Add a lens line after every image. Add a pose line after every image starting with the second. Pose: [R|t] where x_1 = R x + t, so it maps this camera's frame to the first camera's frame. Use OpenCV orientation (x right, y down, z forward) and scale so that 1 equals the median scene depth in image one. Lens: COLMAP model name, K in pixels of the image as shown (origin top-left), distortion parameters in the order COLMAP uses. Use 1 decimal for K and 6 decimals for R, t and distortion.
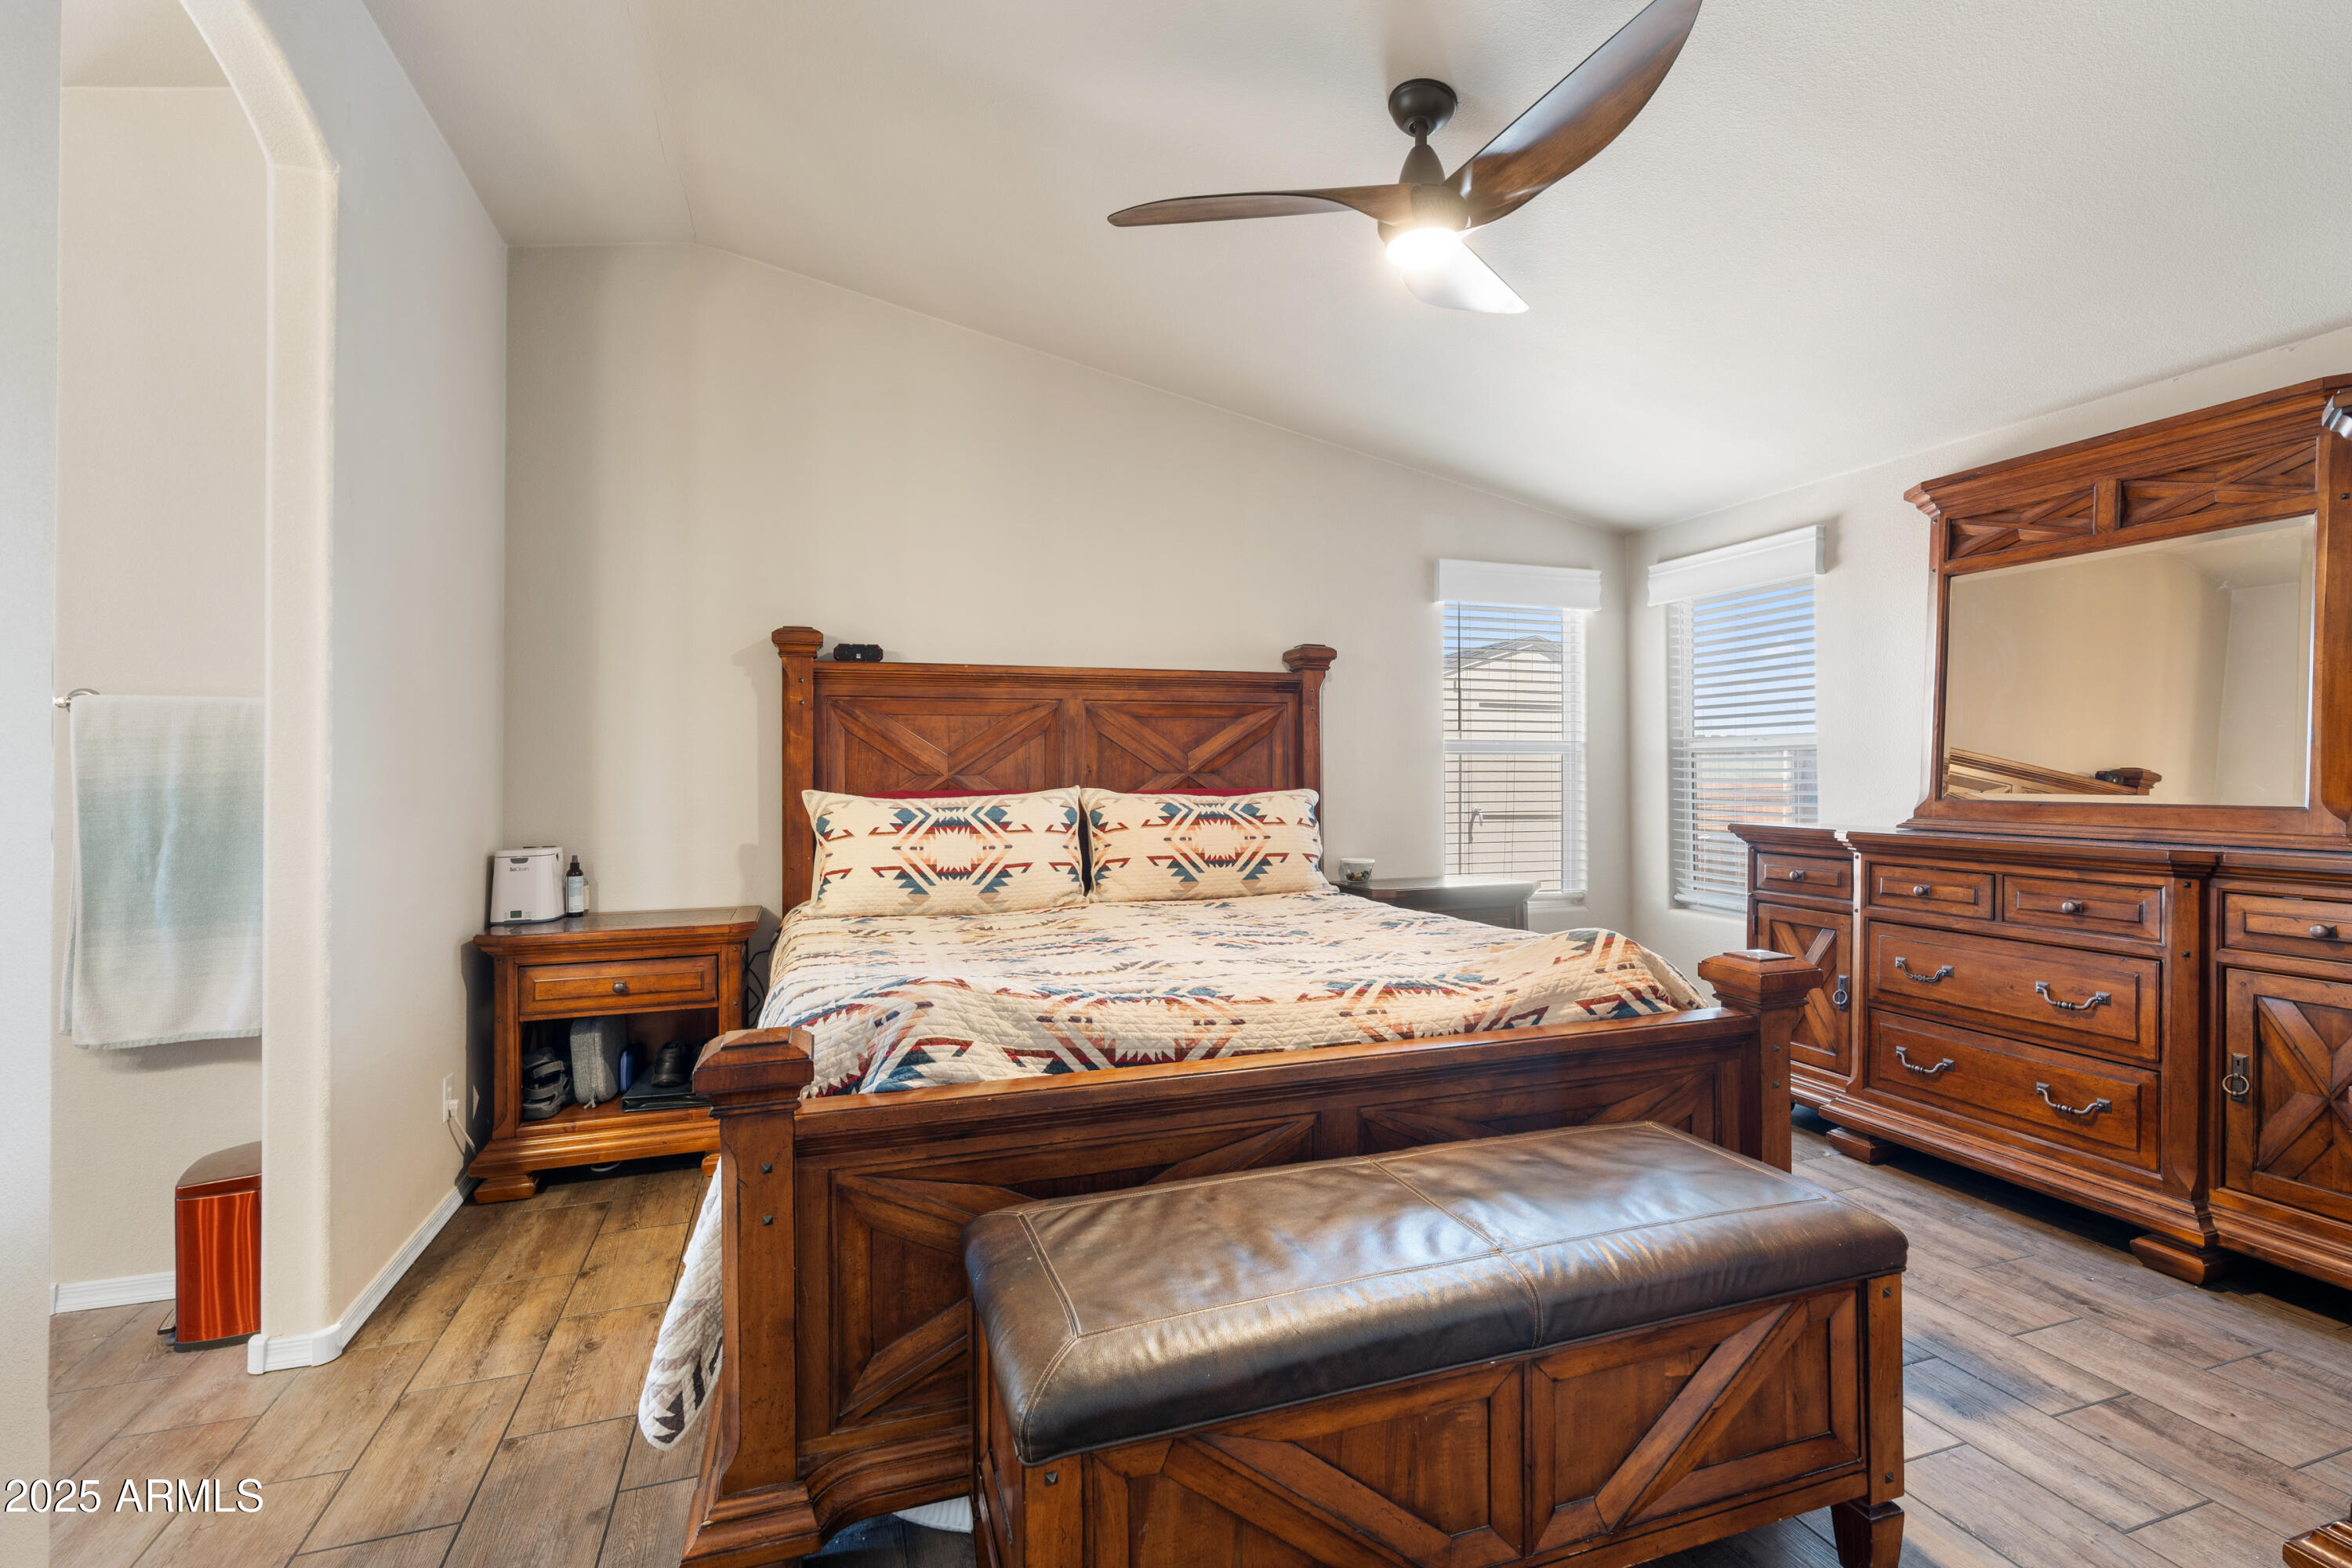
lens RADIAL K [[1062.4, 0, 1181.5], [0, 1062.4, 773.7], [0, 0, 1]] dist [-0.001374, 0.000146]
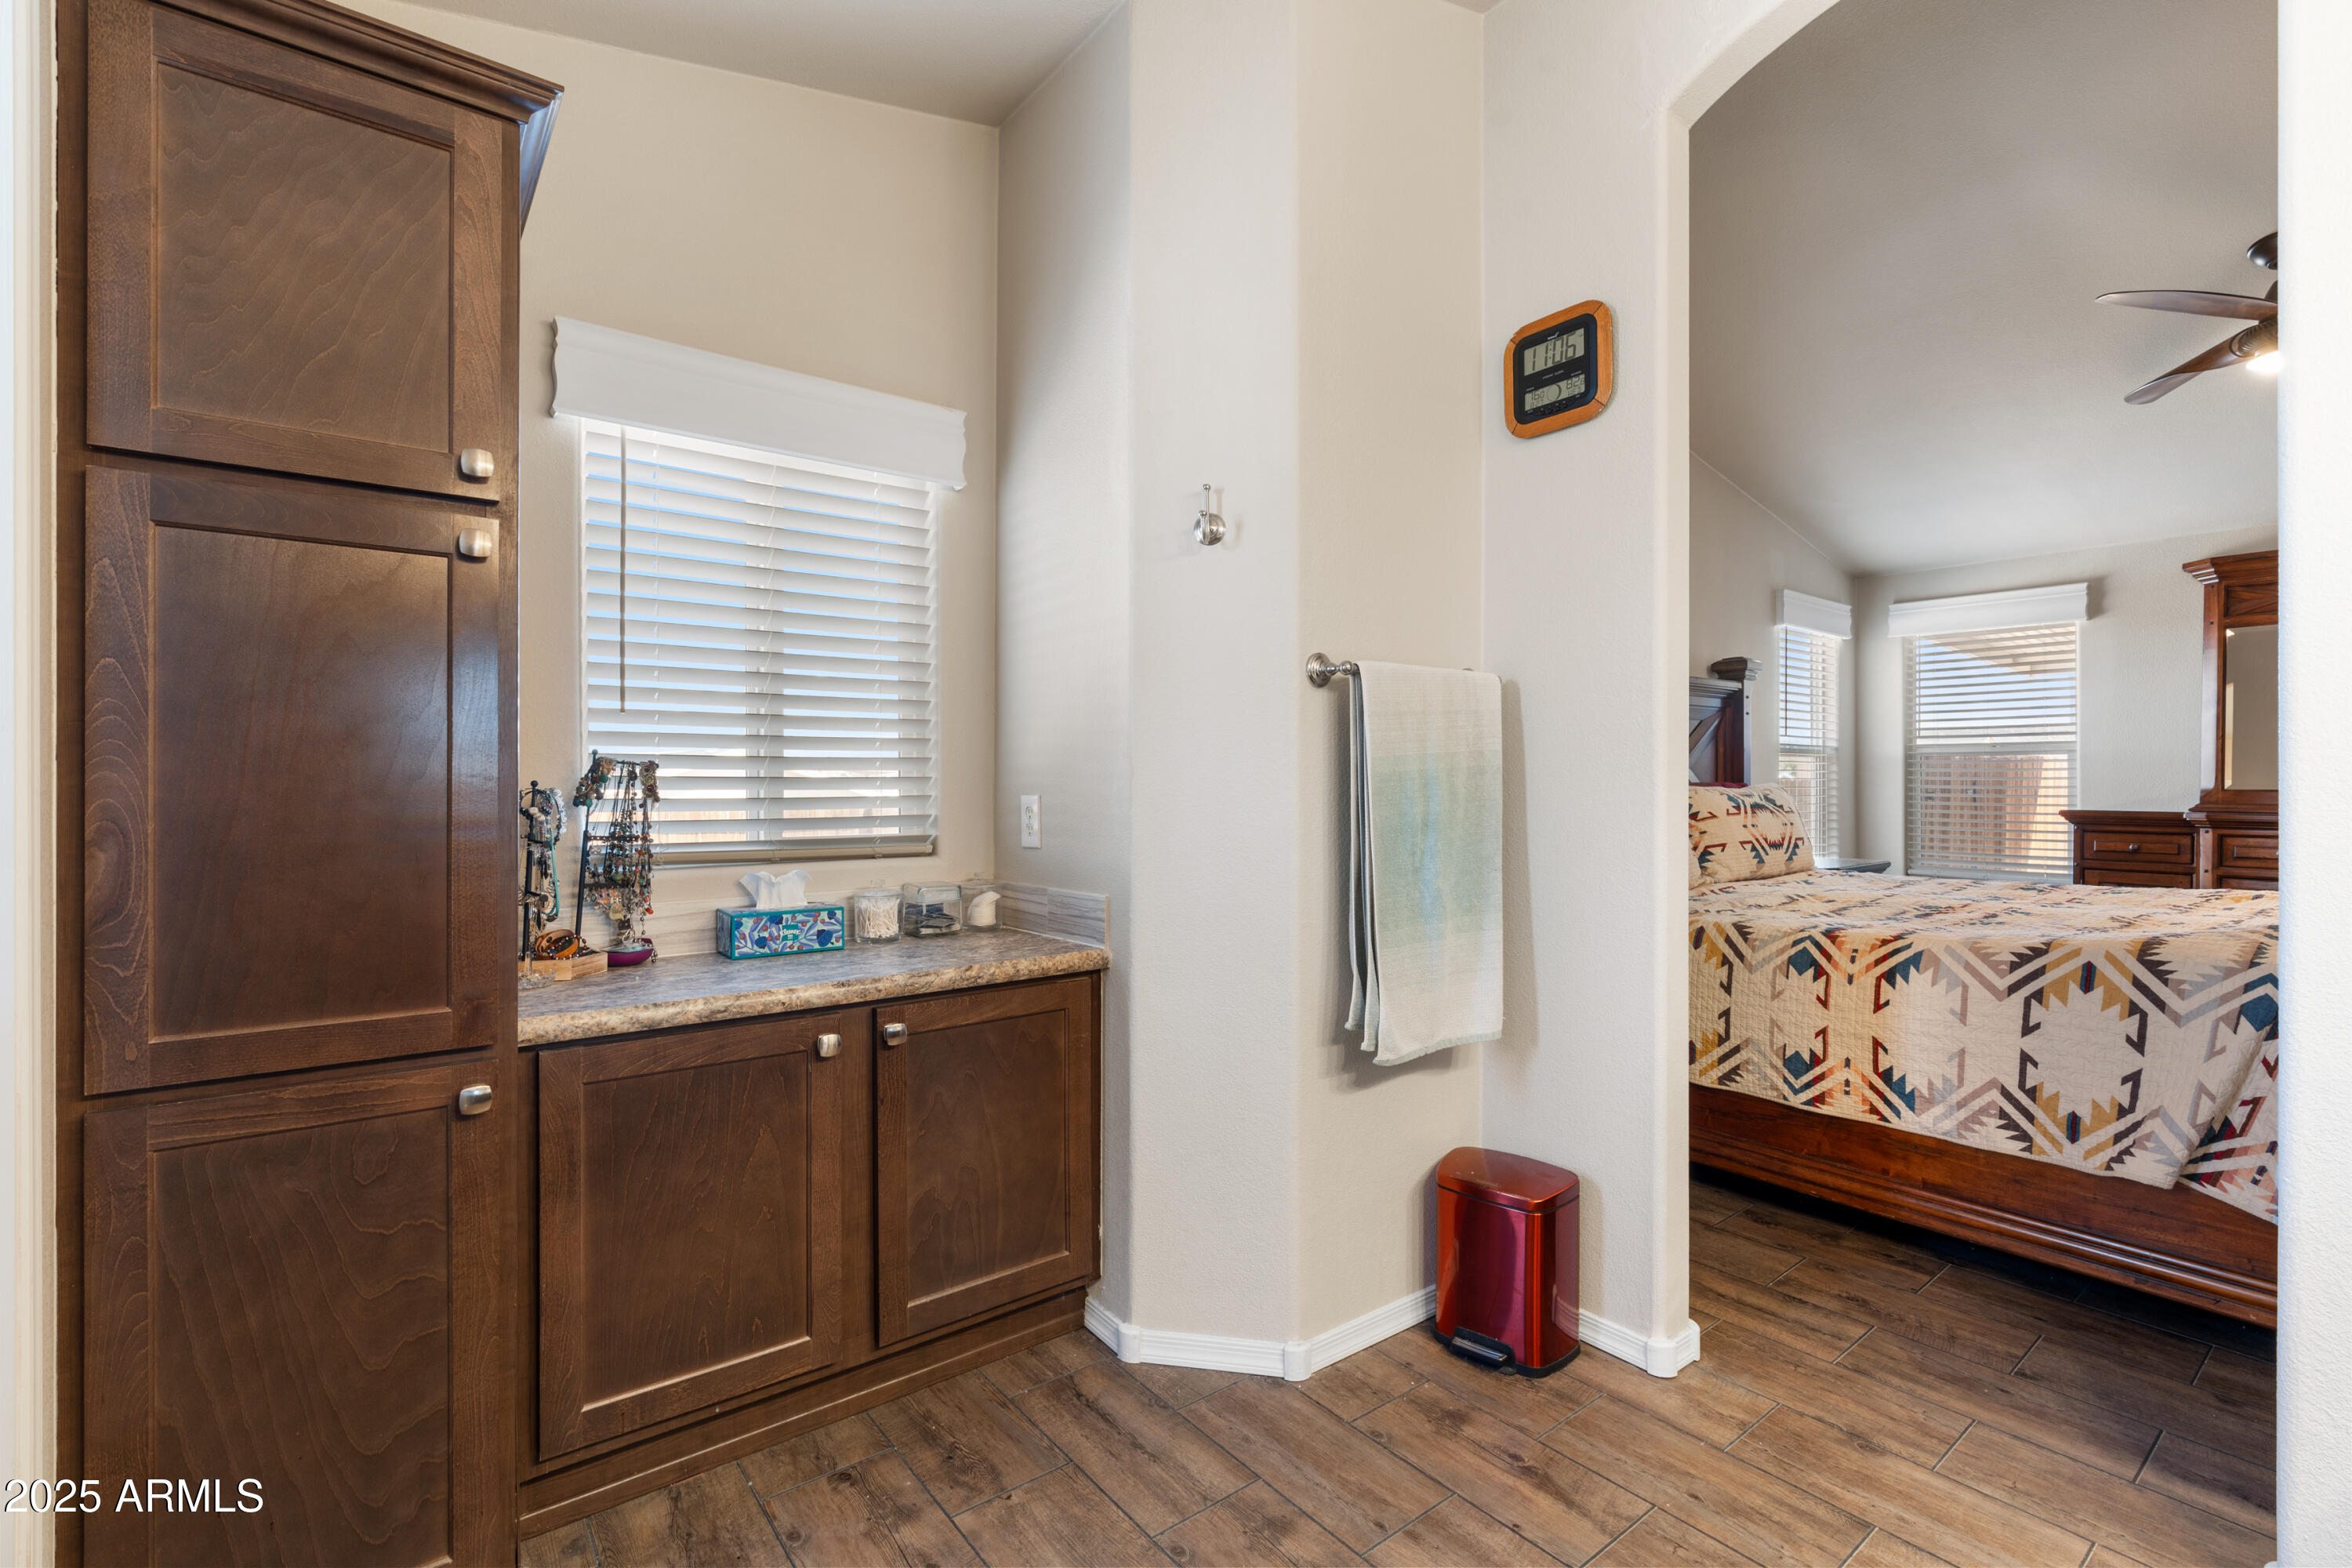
lens RADIAL K [[1062.4, 0, 1173.6], [0, 1062.4, 774.3], [0, 0, 1]] dist [-0.001374, 0.000146]
pose [[0.943897, 0.005506, 0.330195, -0.939856], [-0.001431, 0.999920, -0.012582, 0.022075], [-0.330237, 0.011404, 0.943829, 0.142166]]
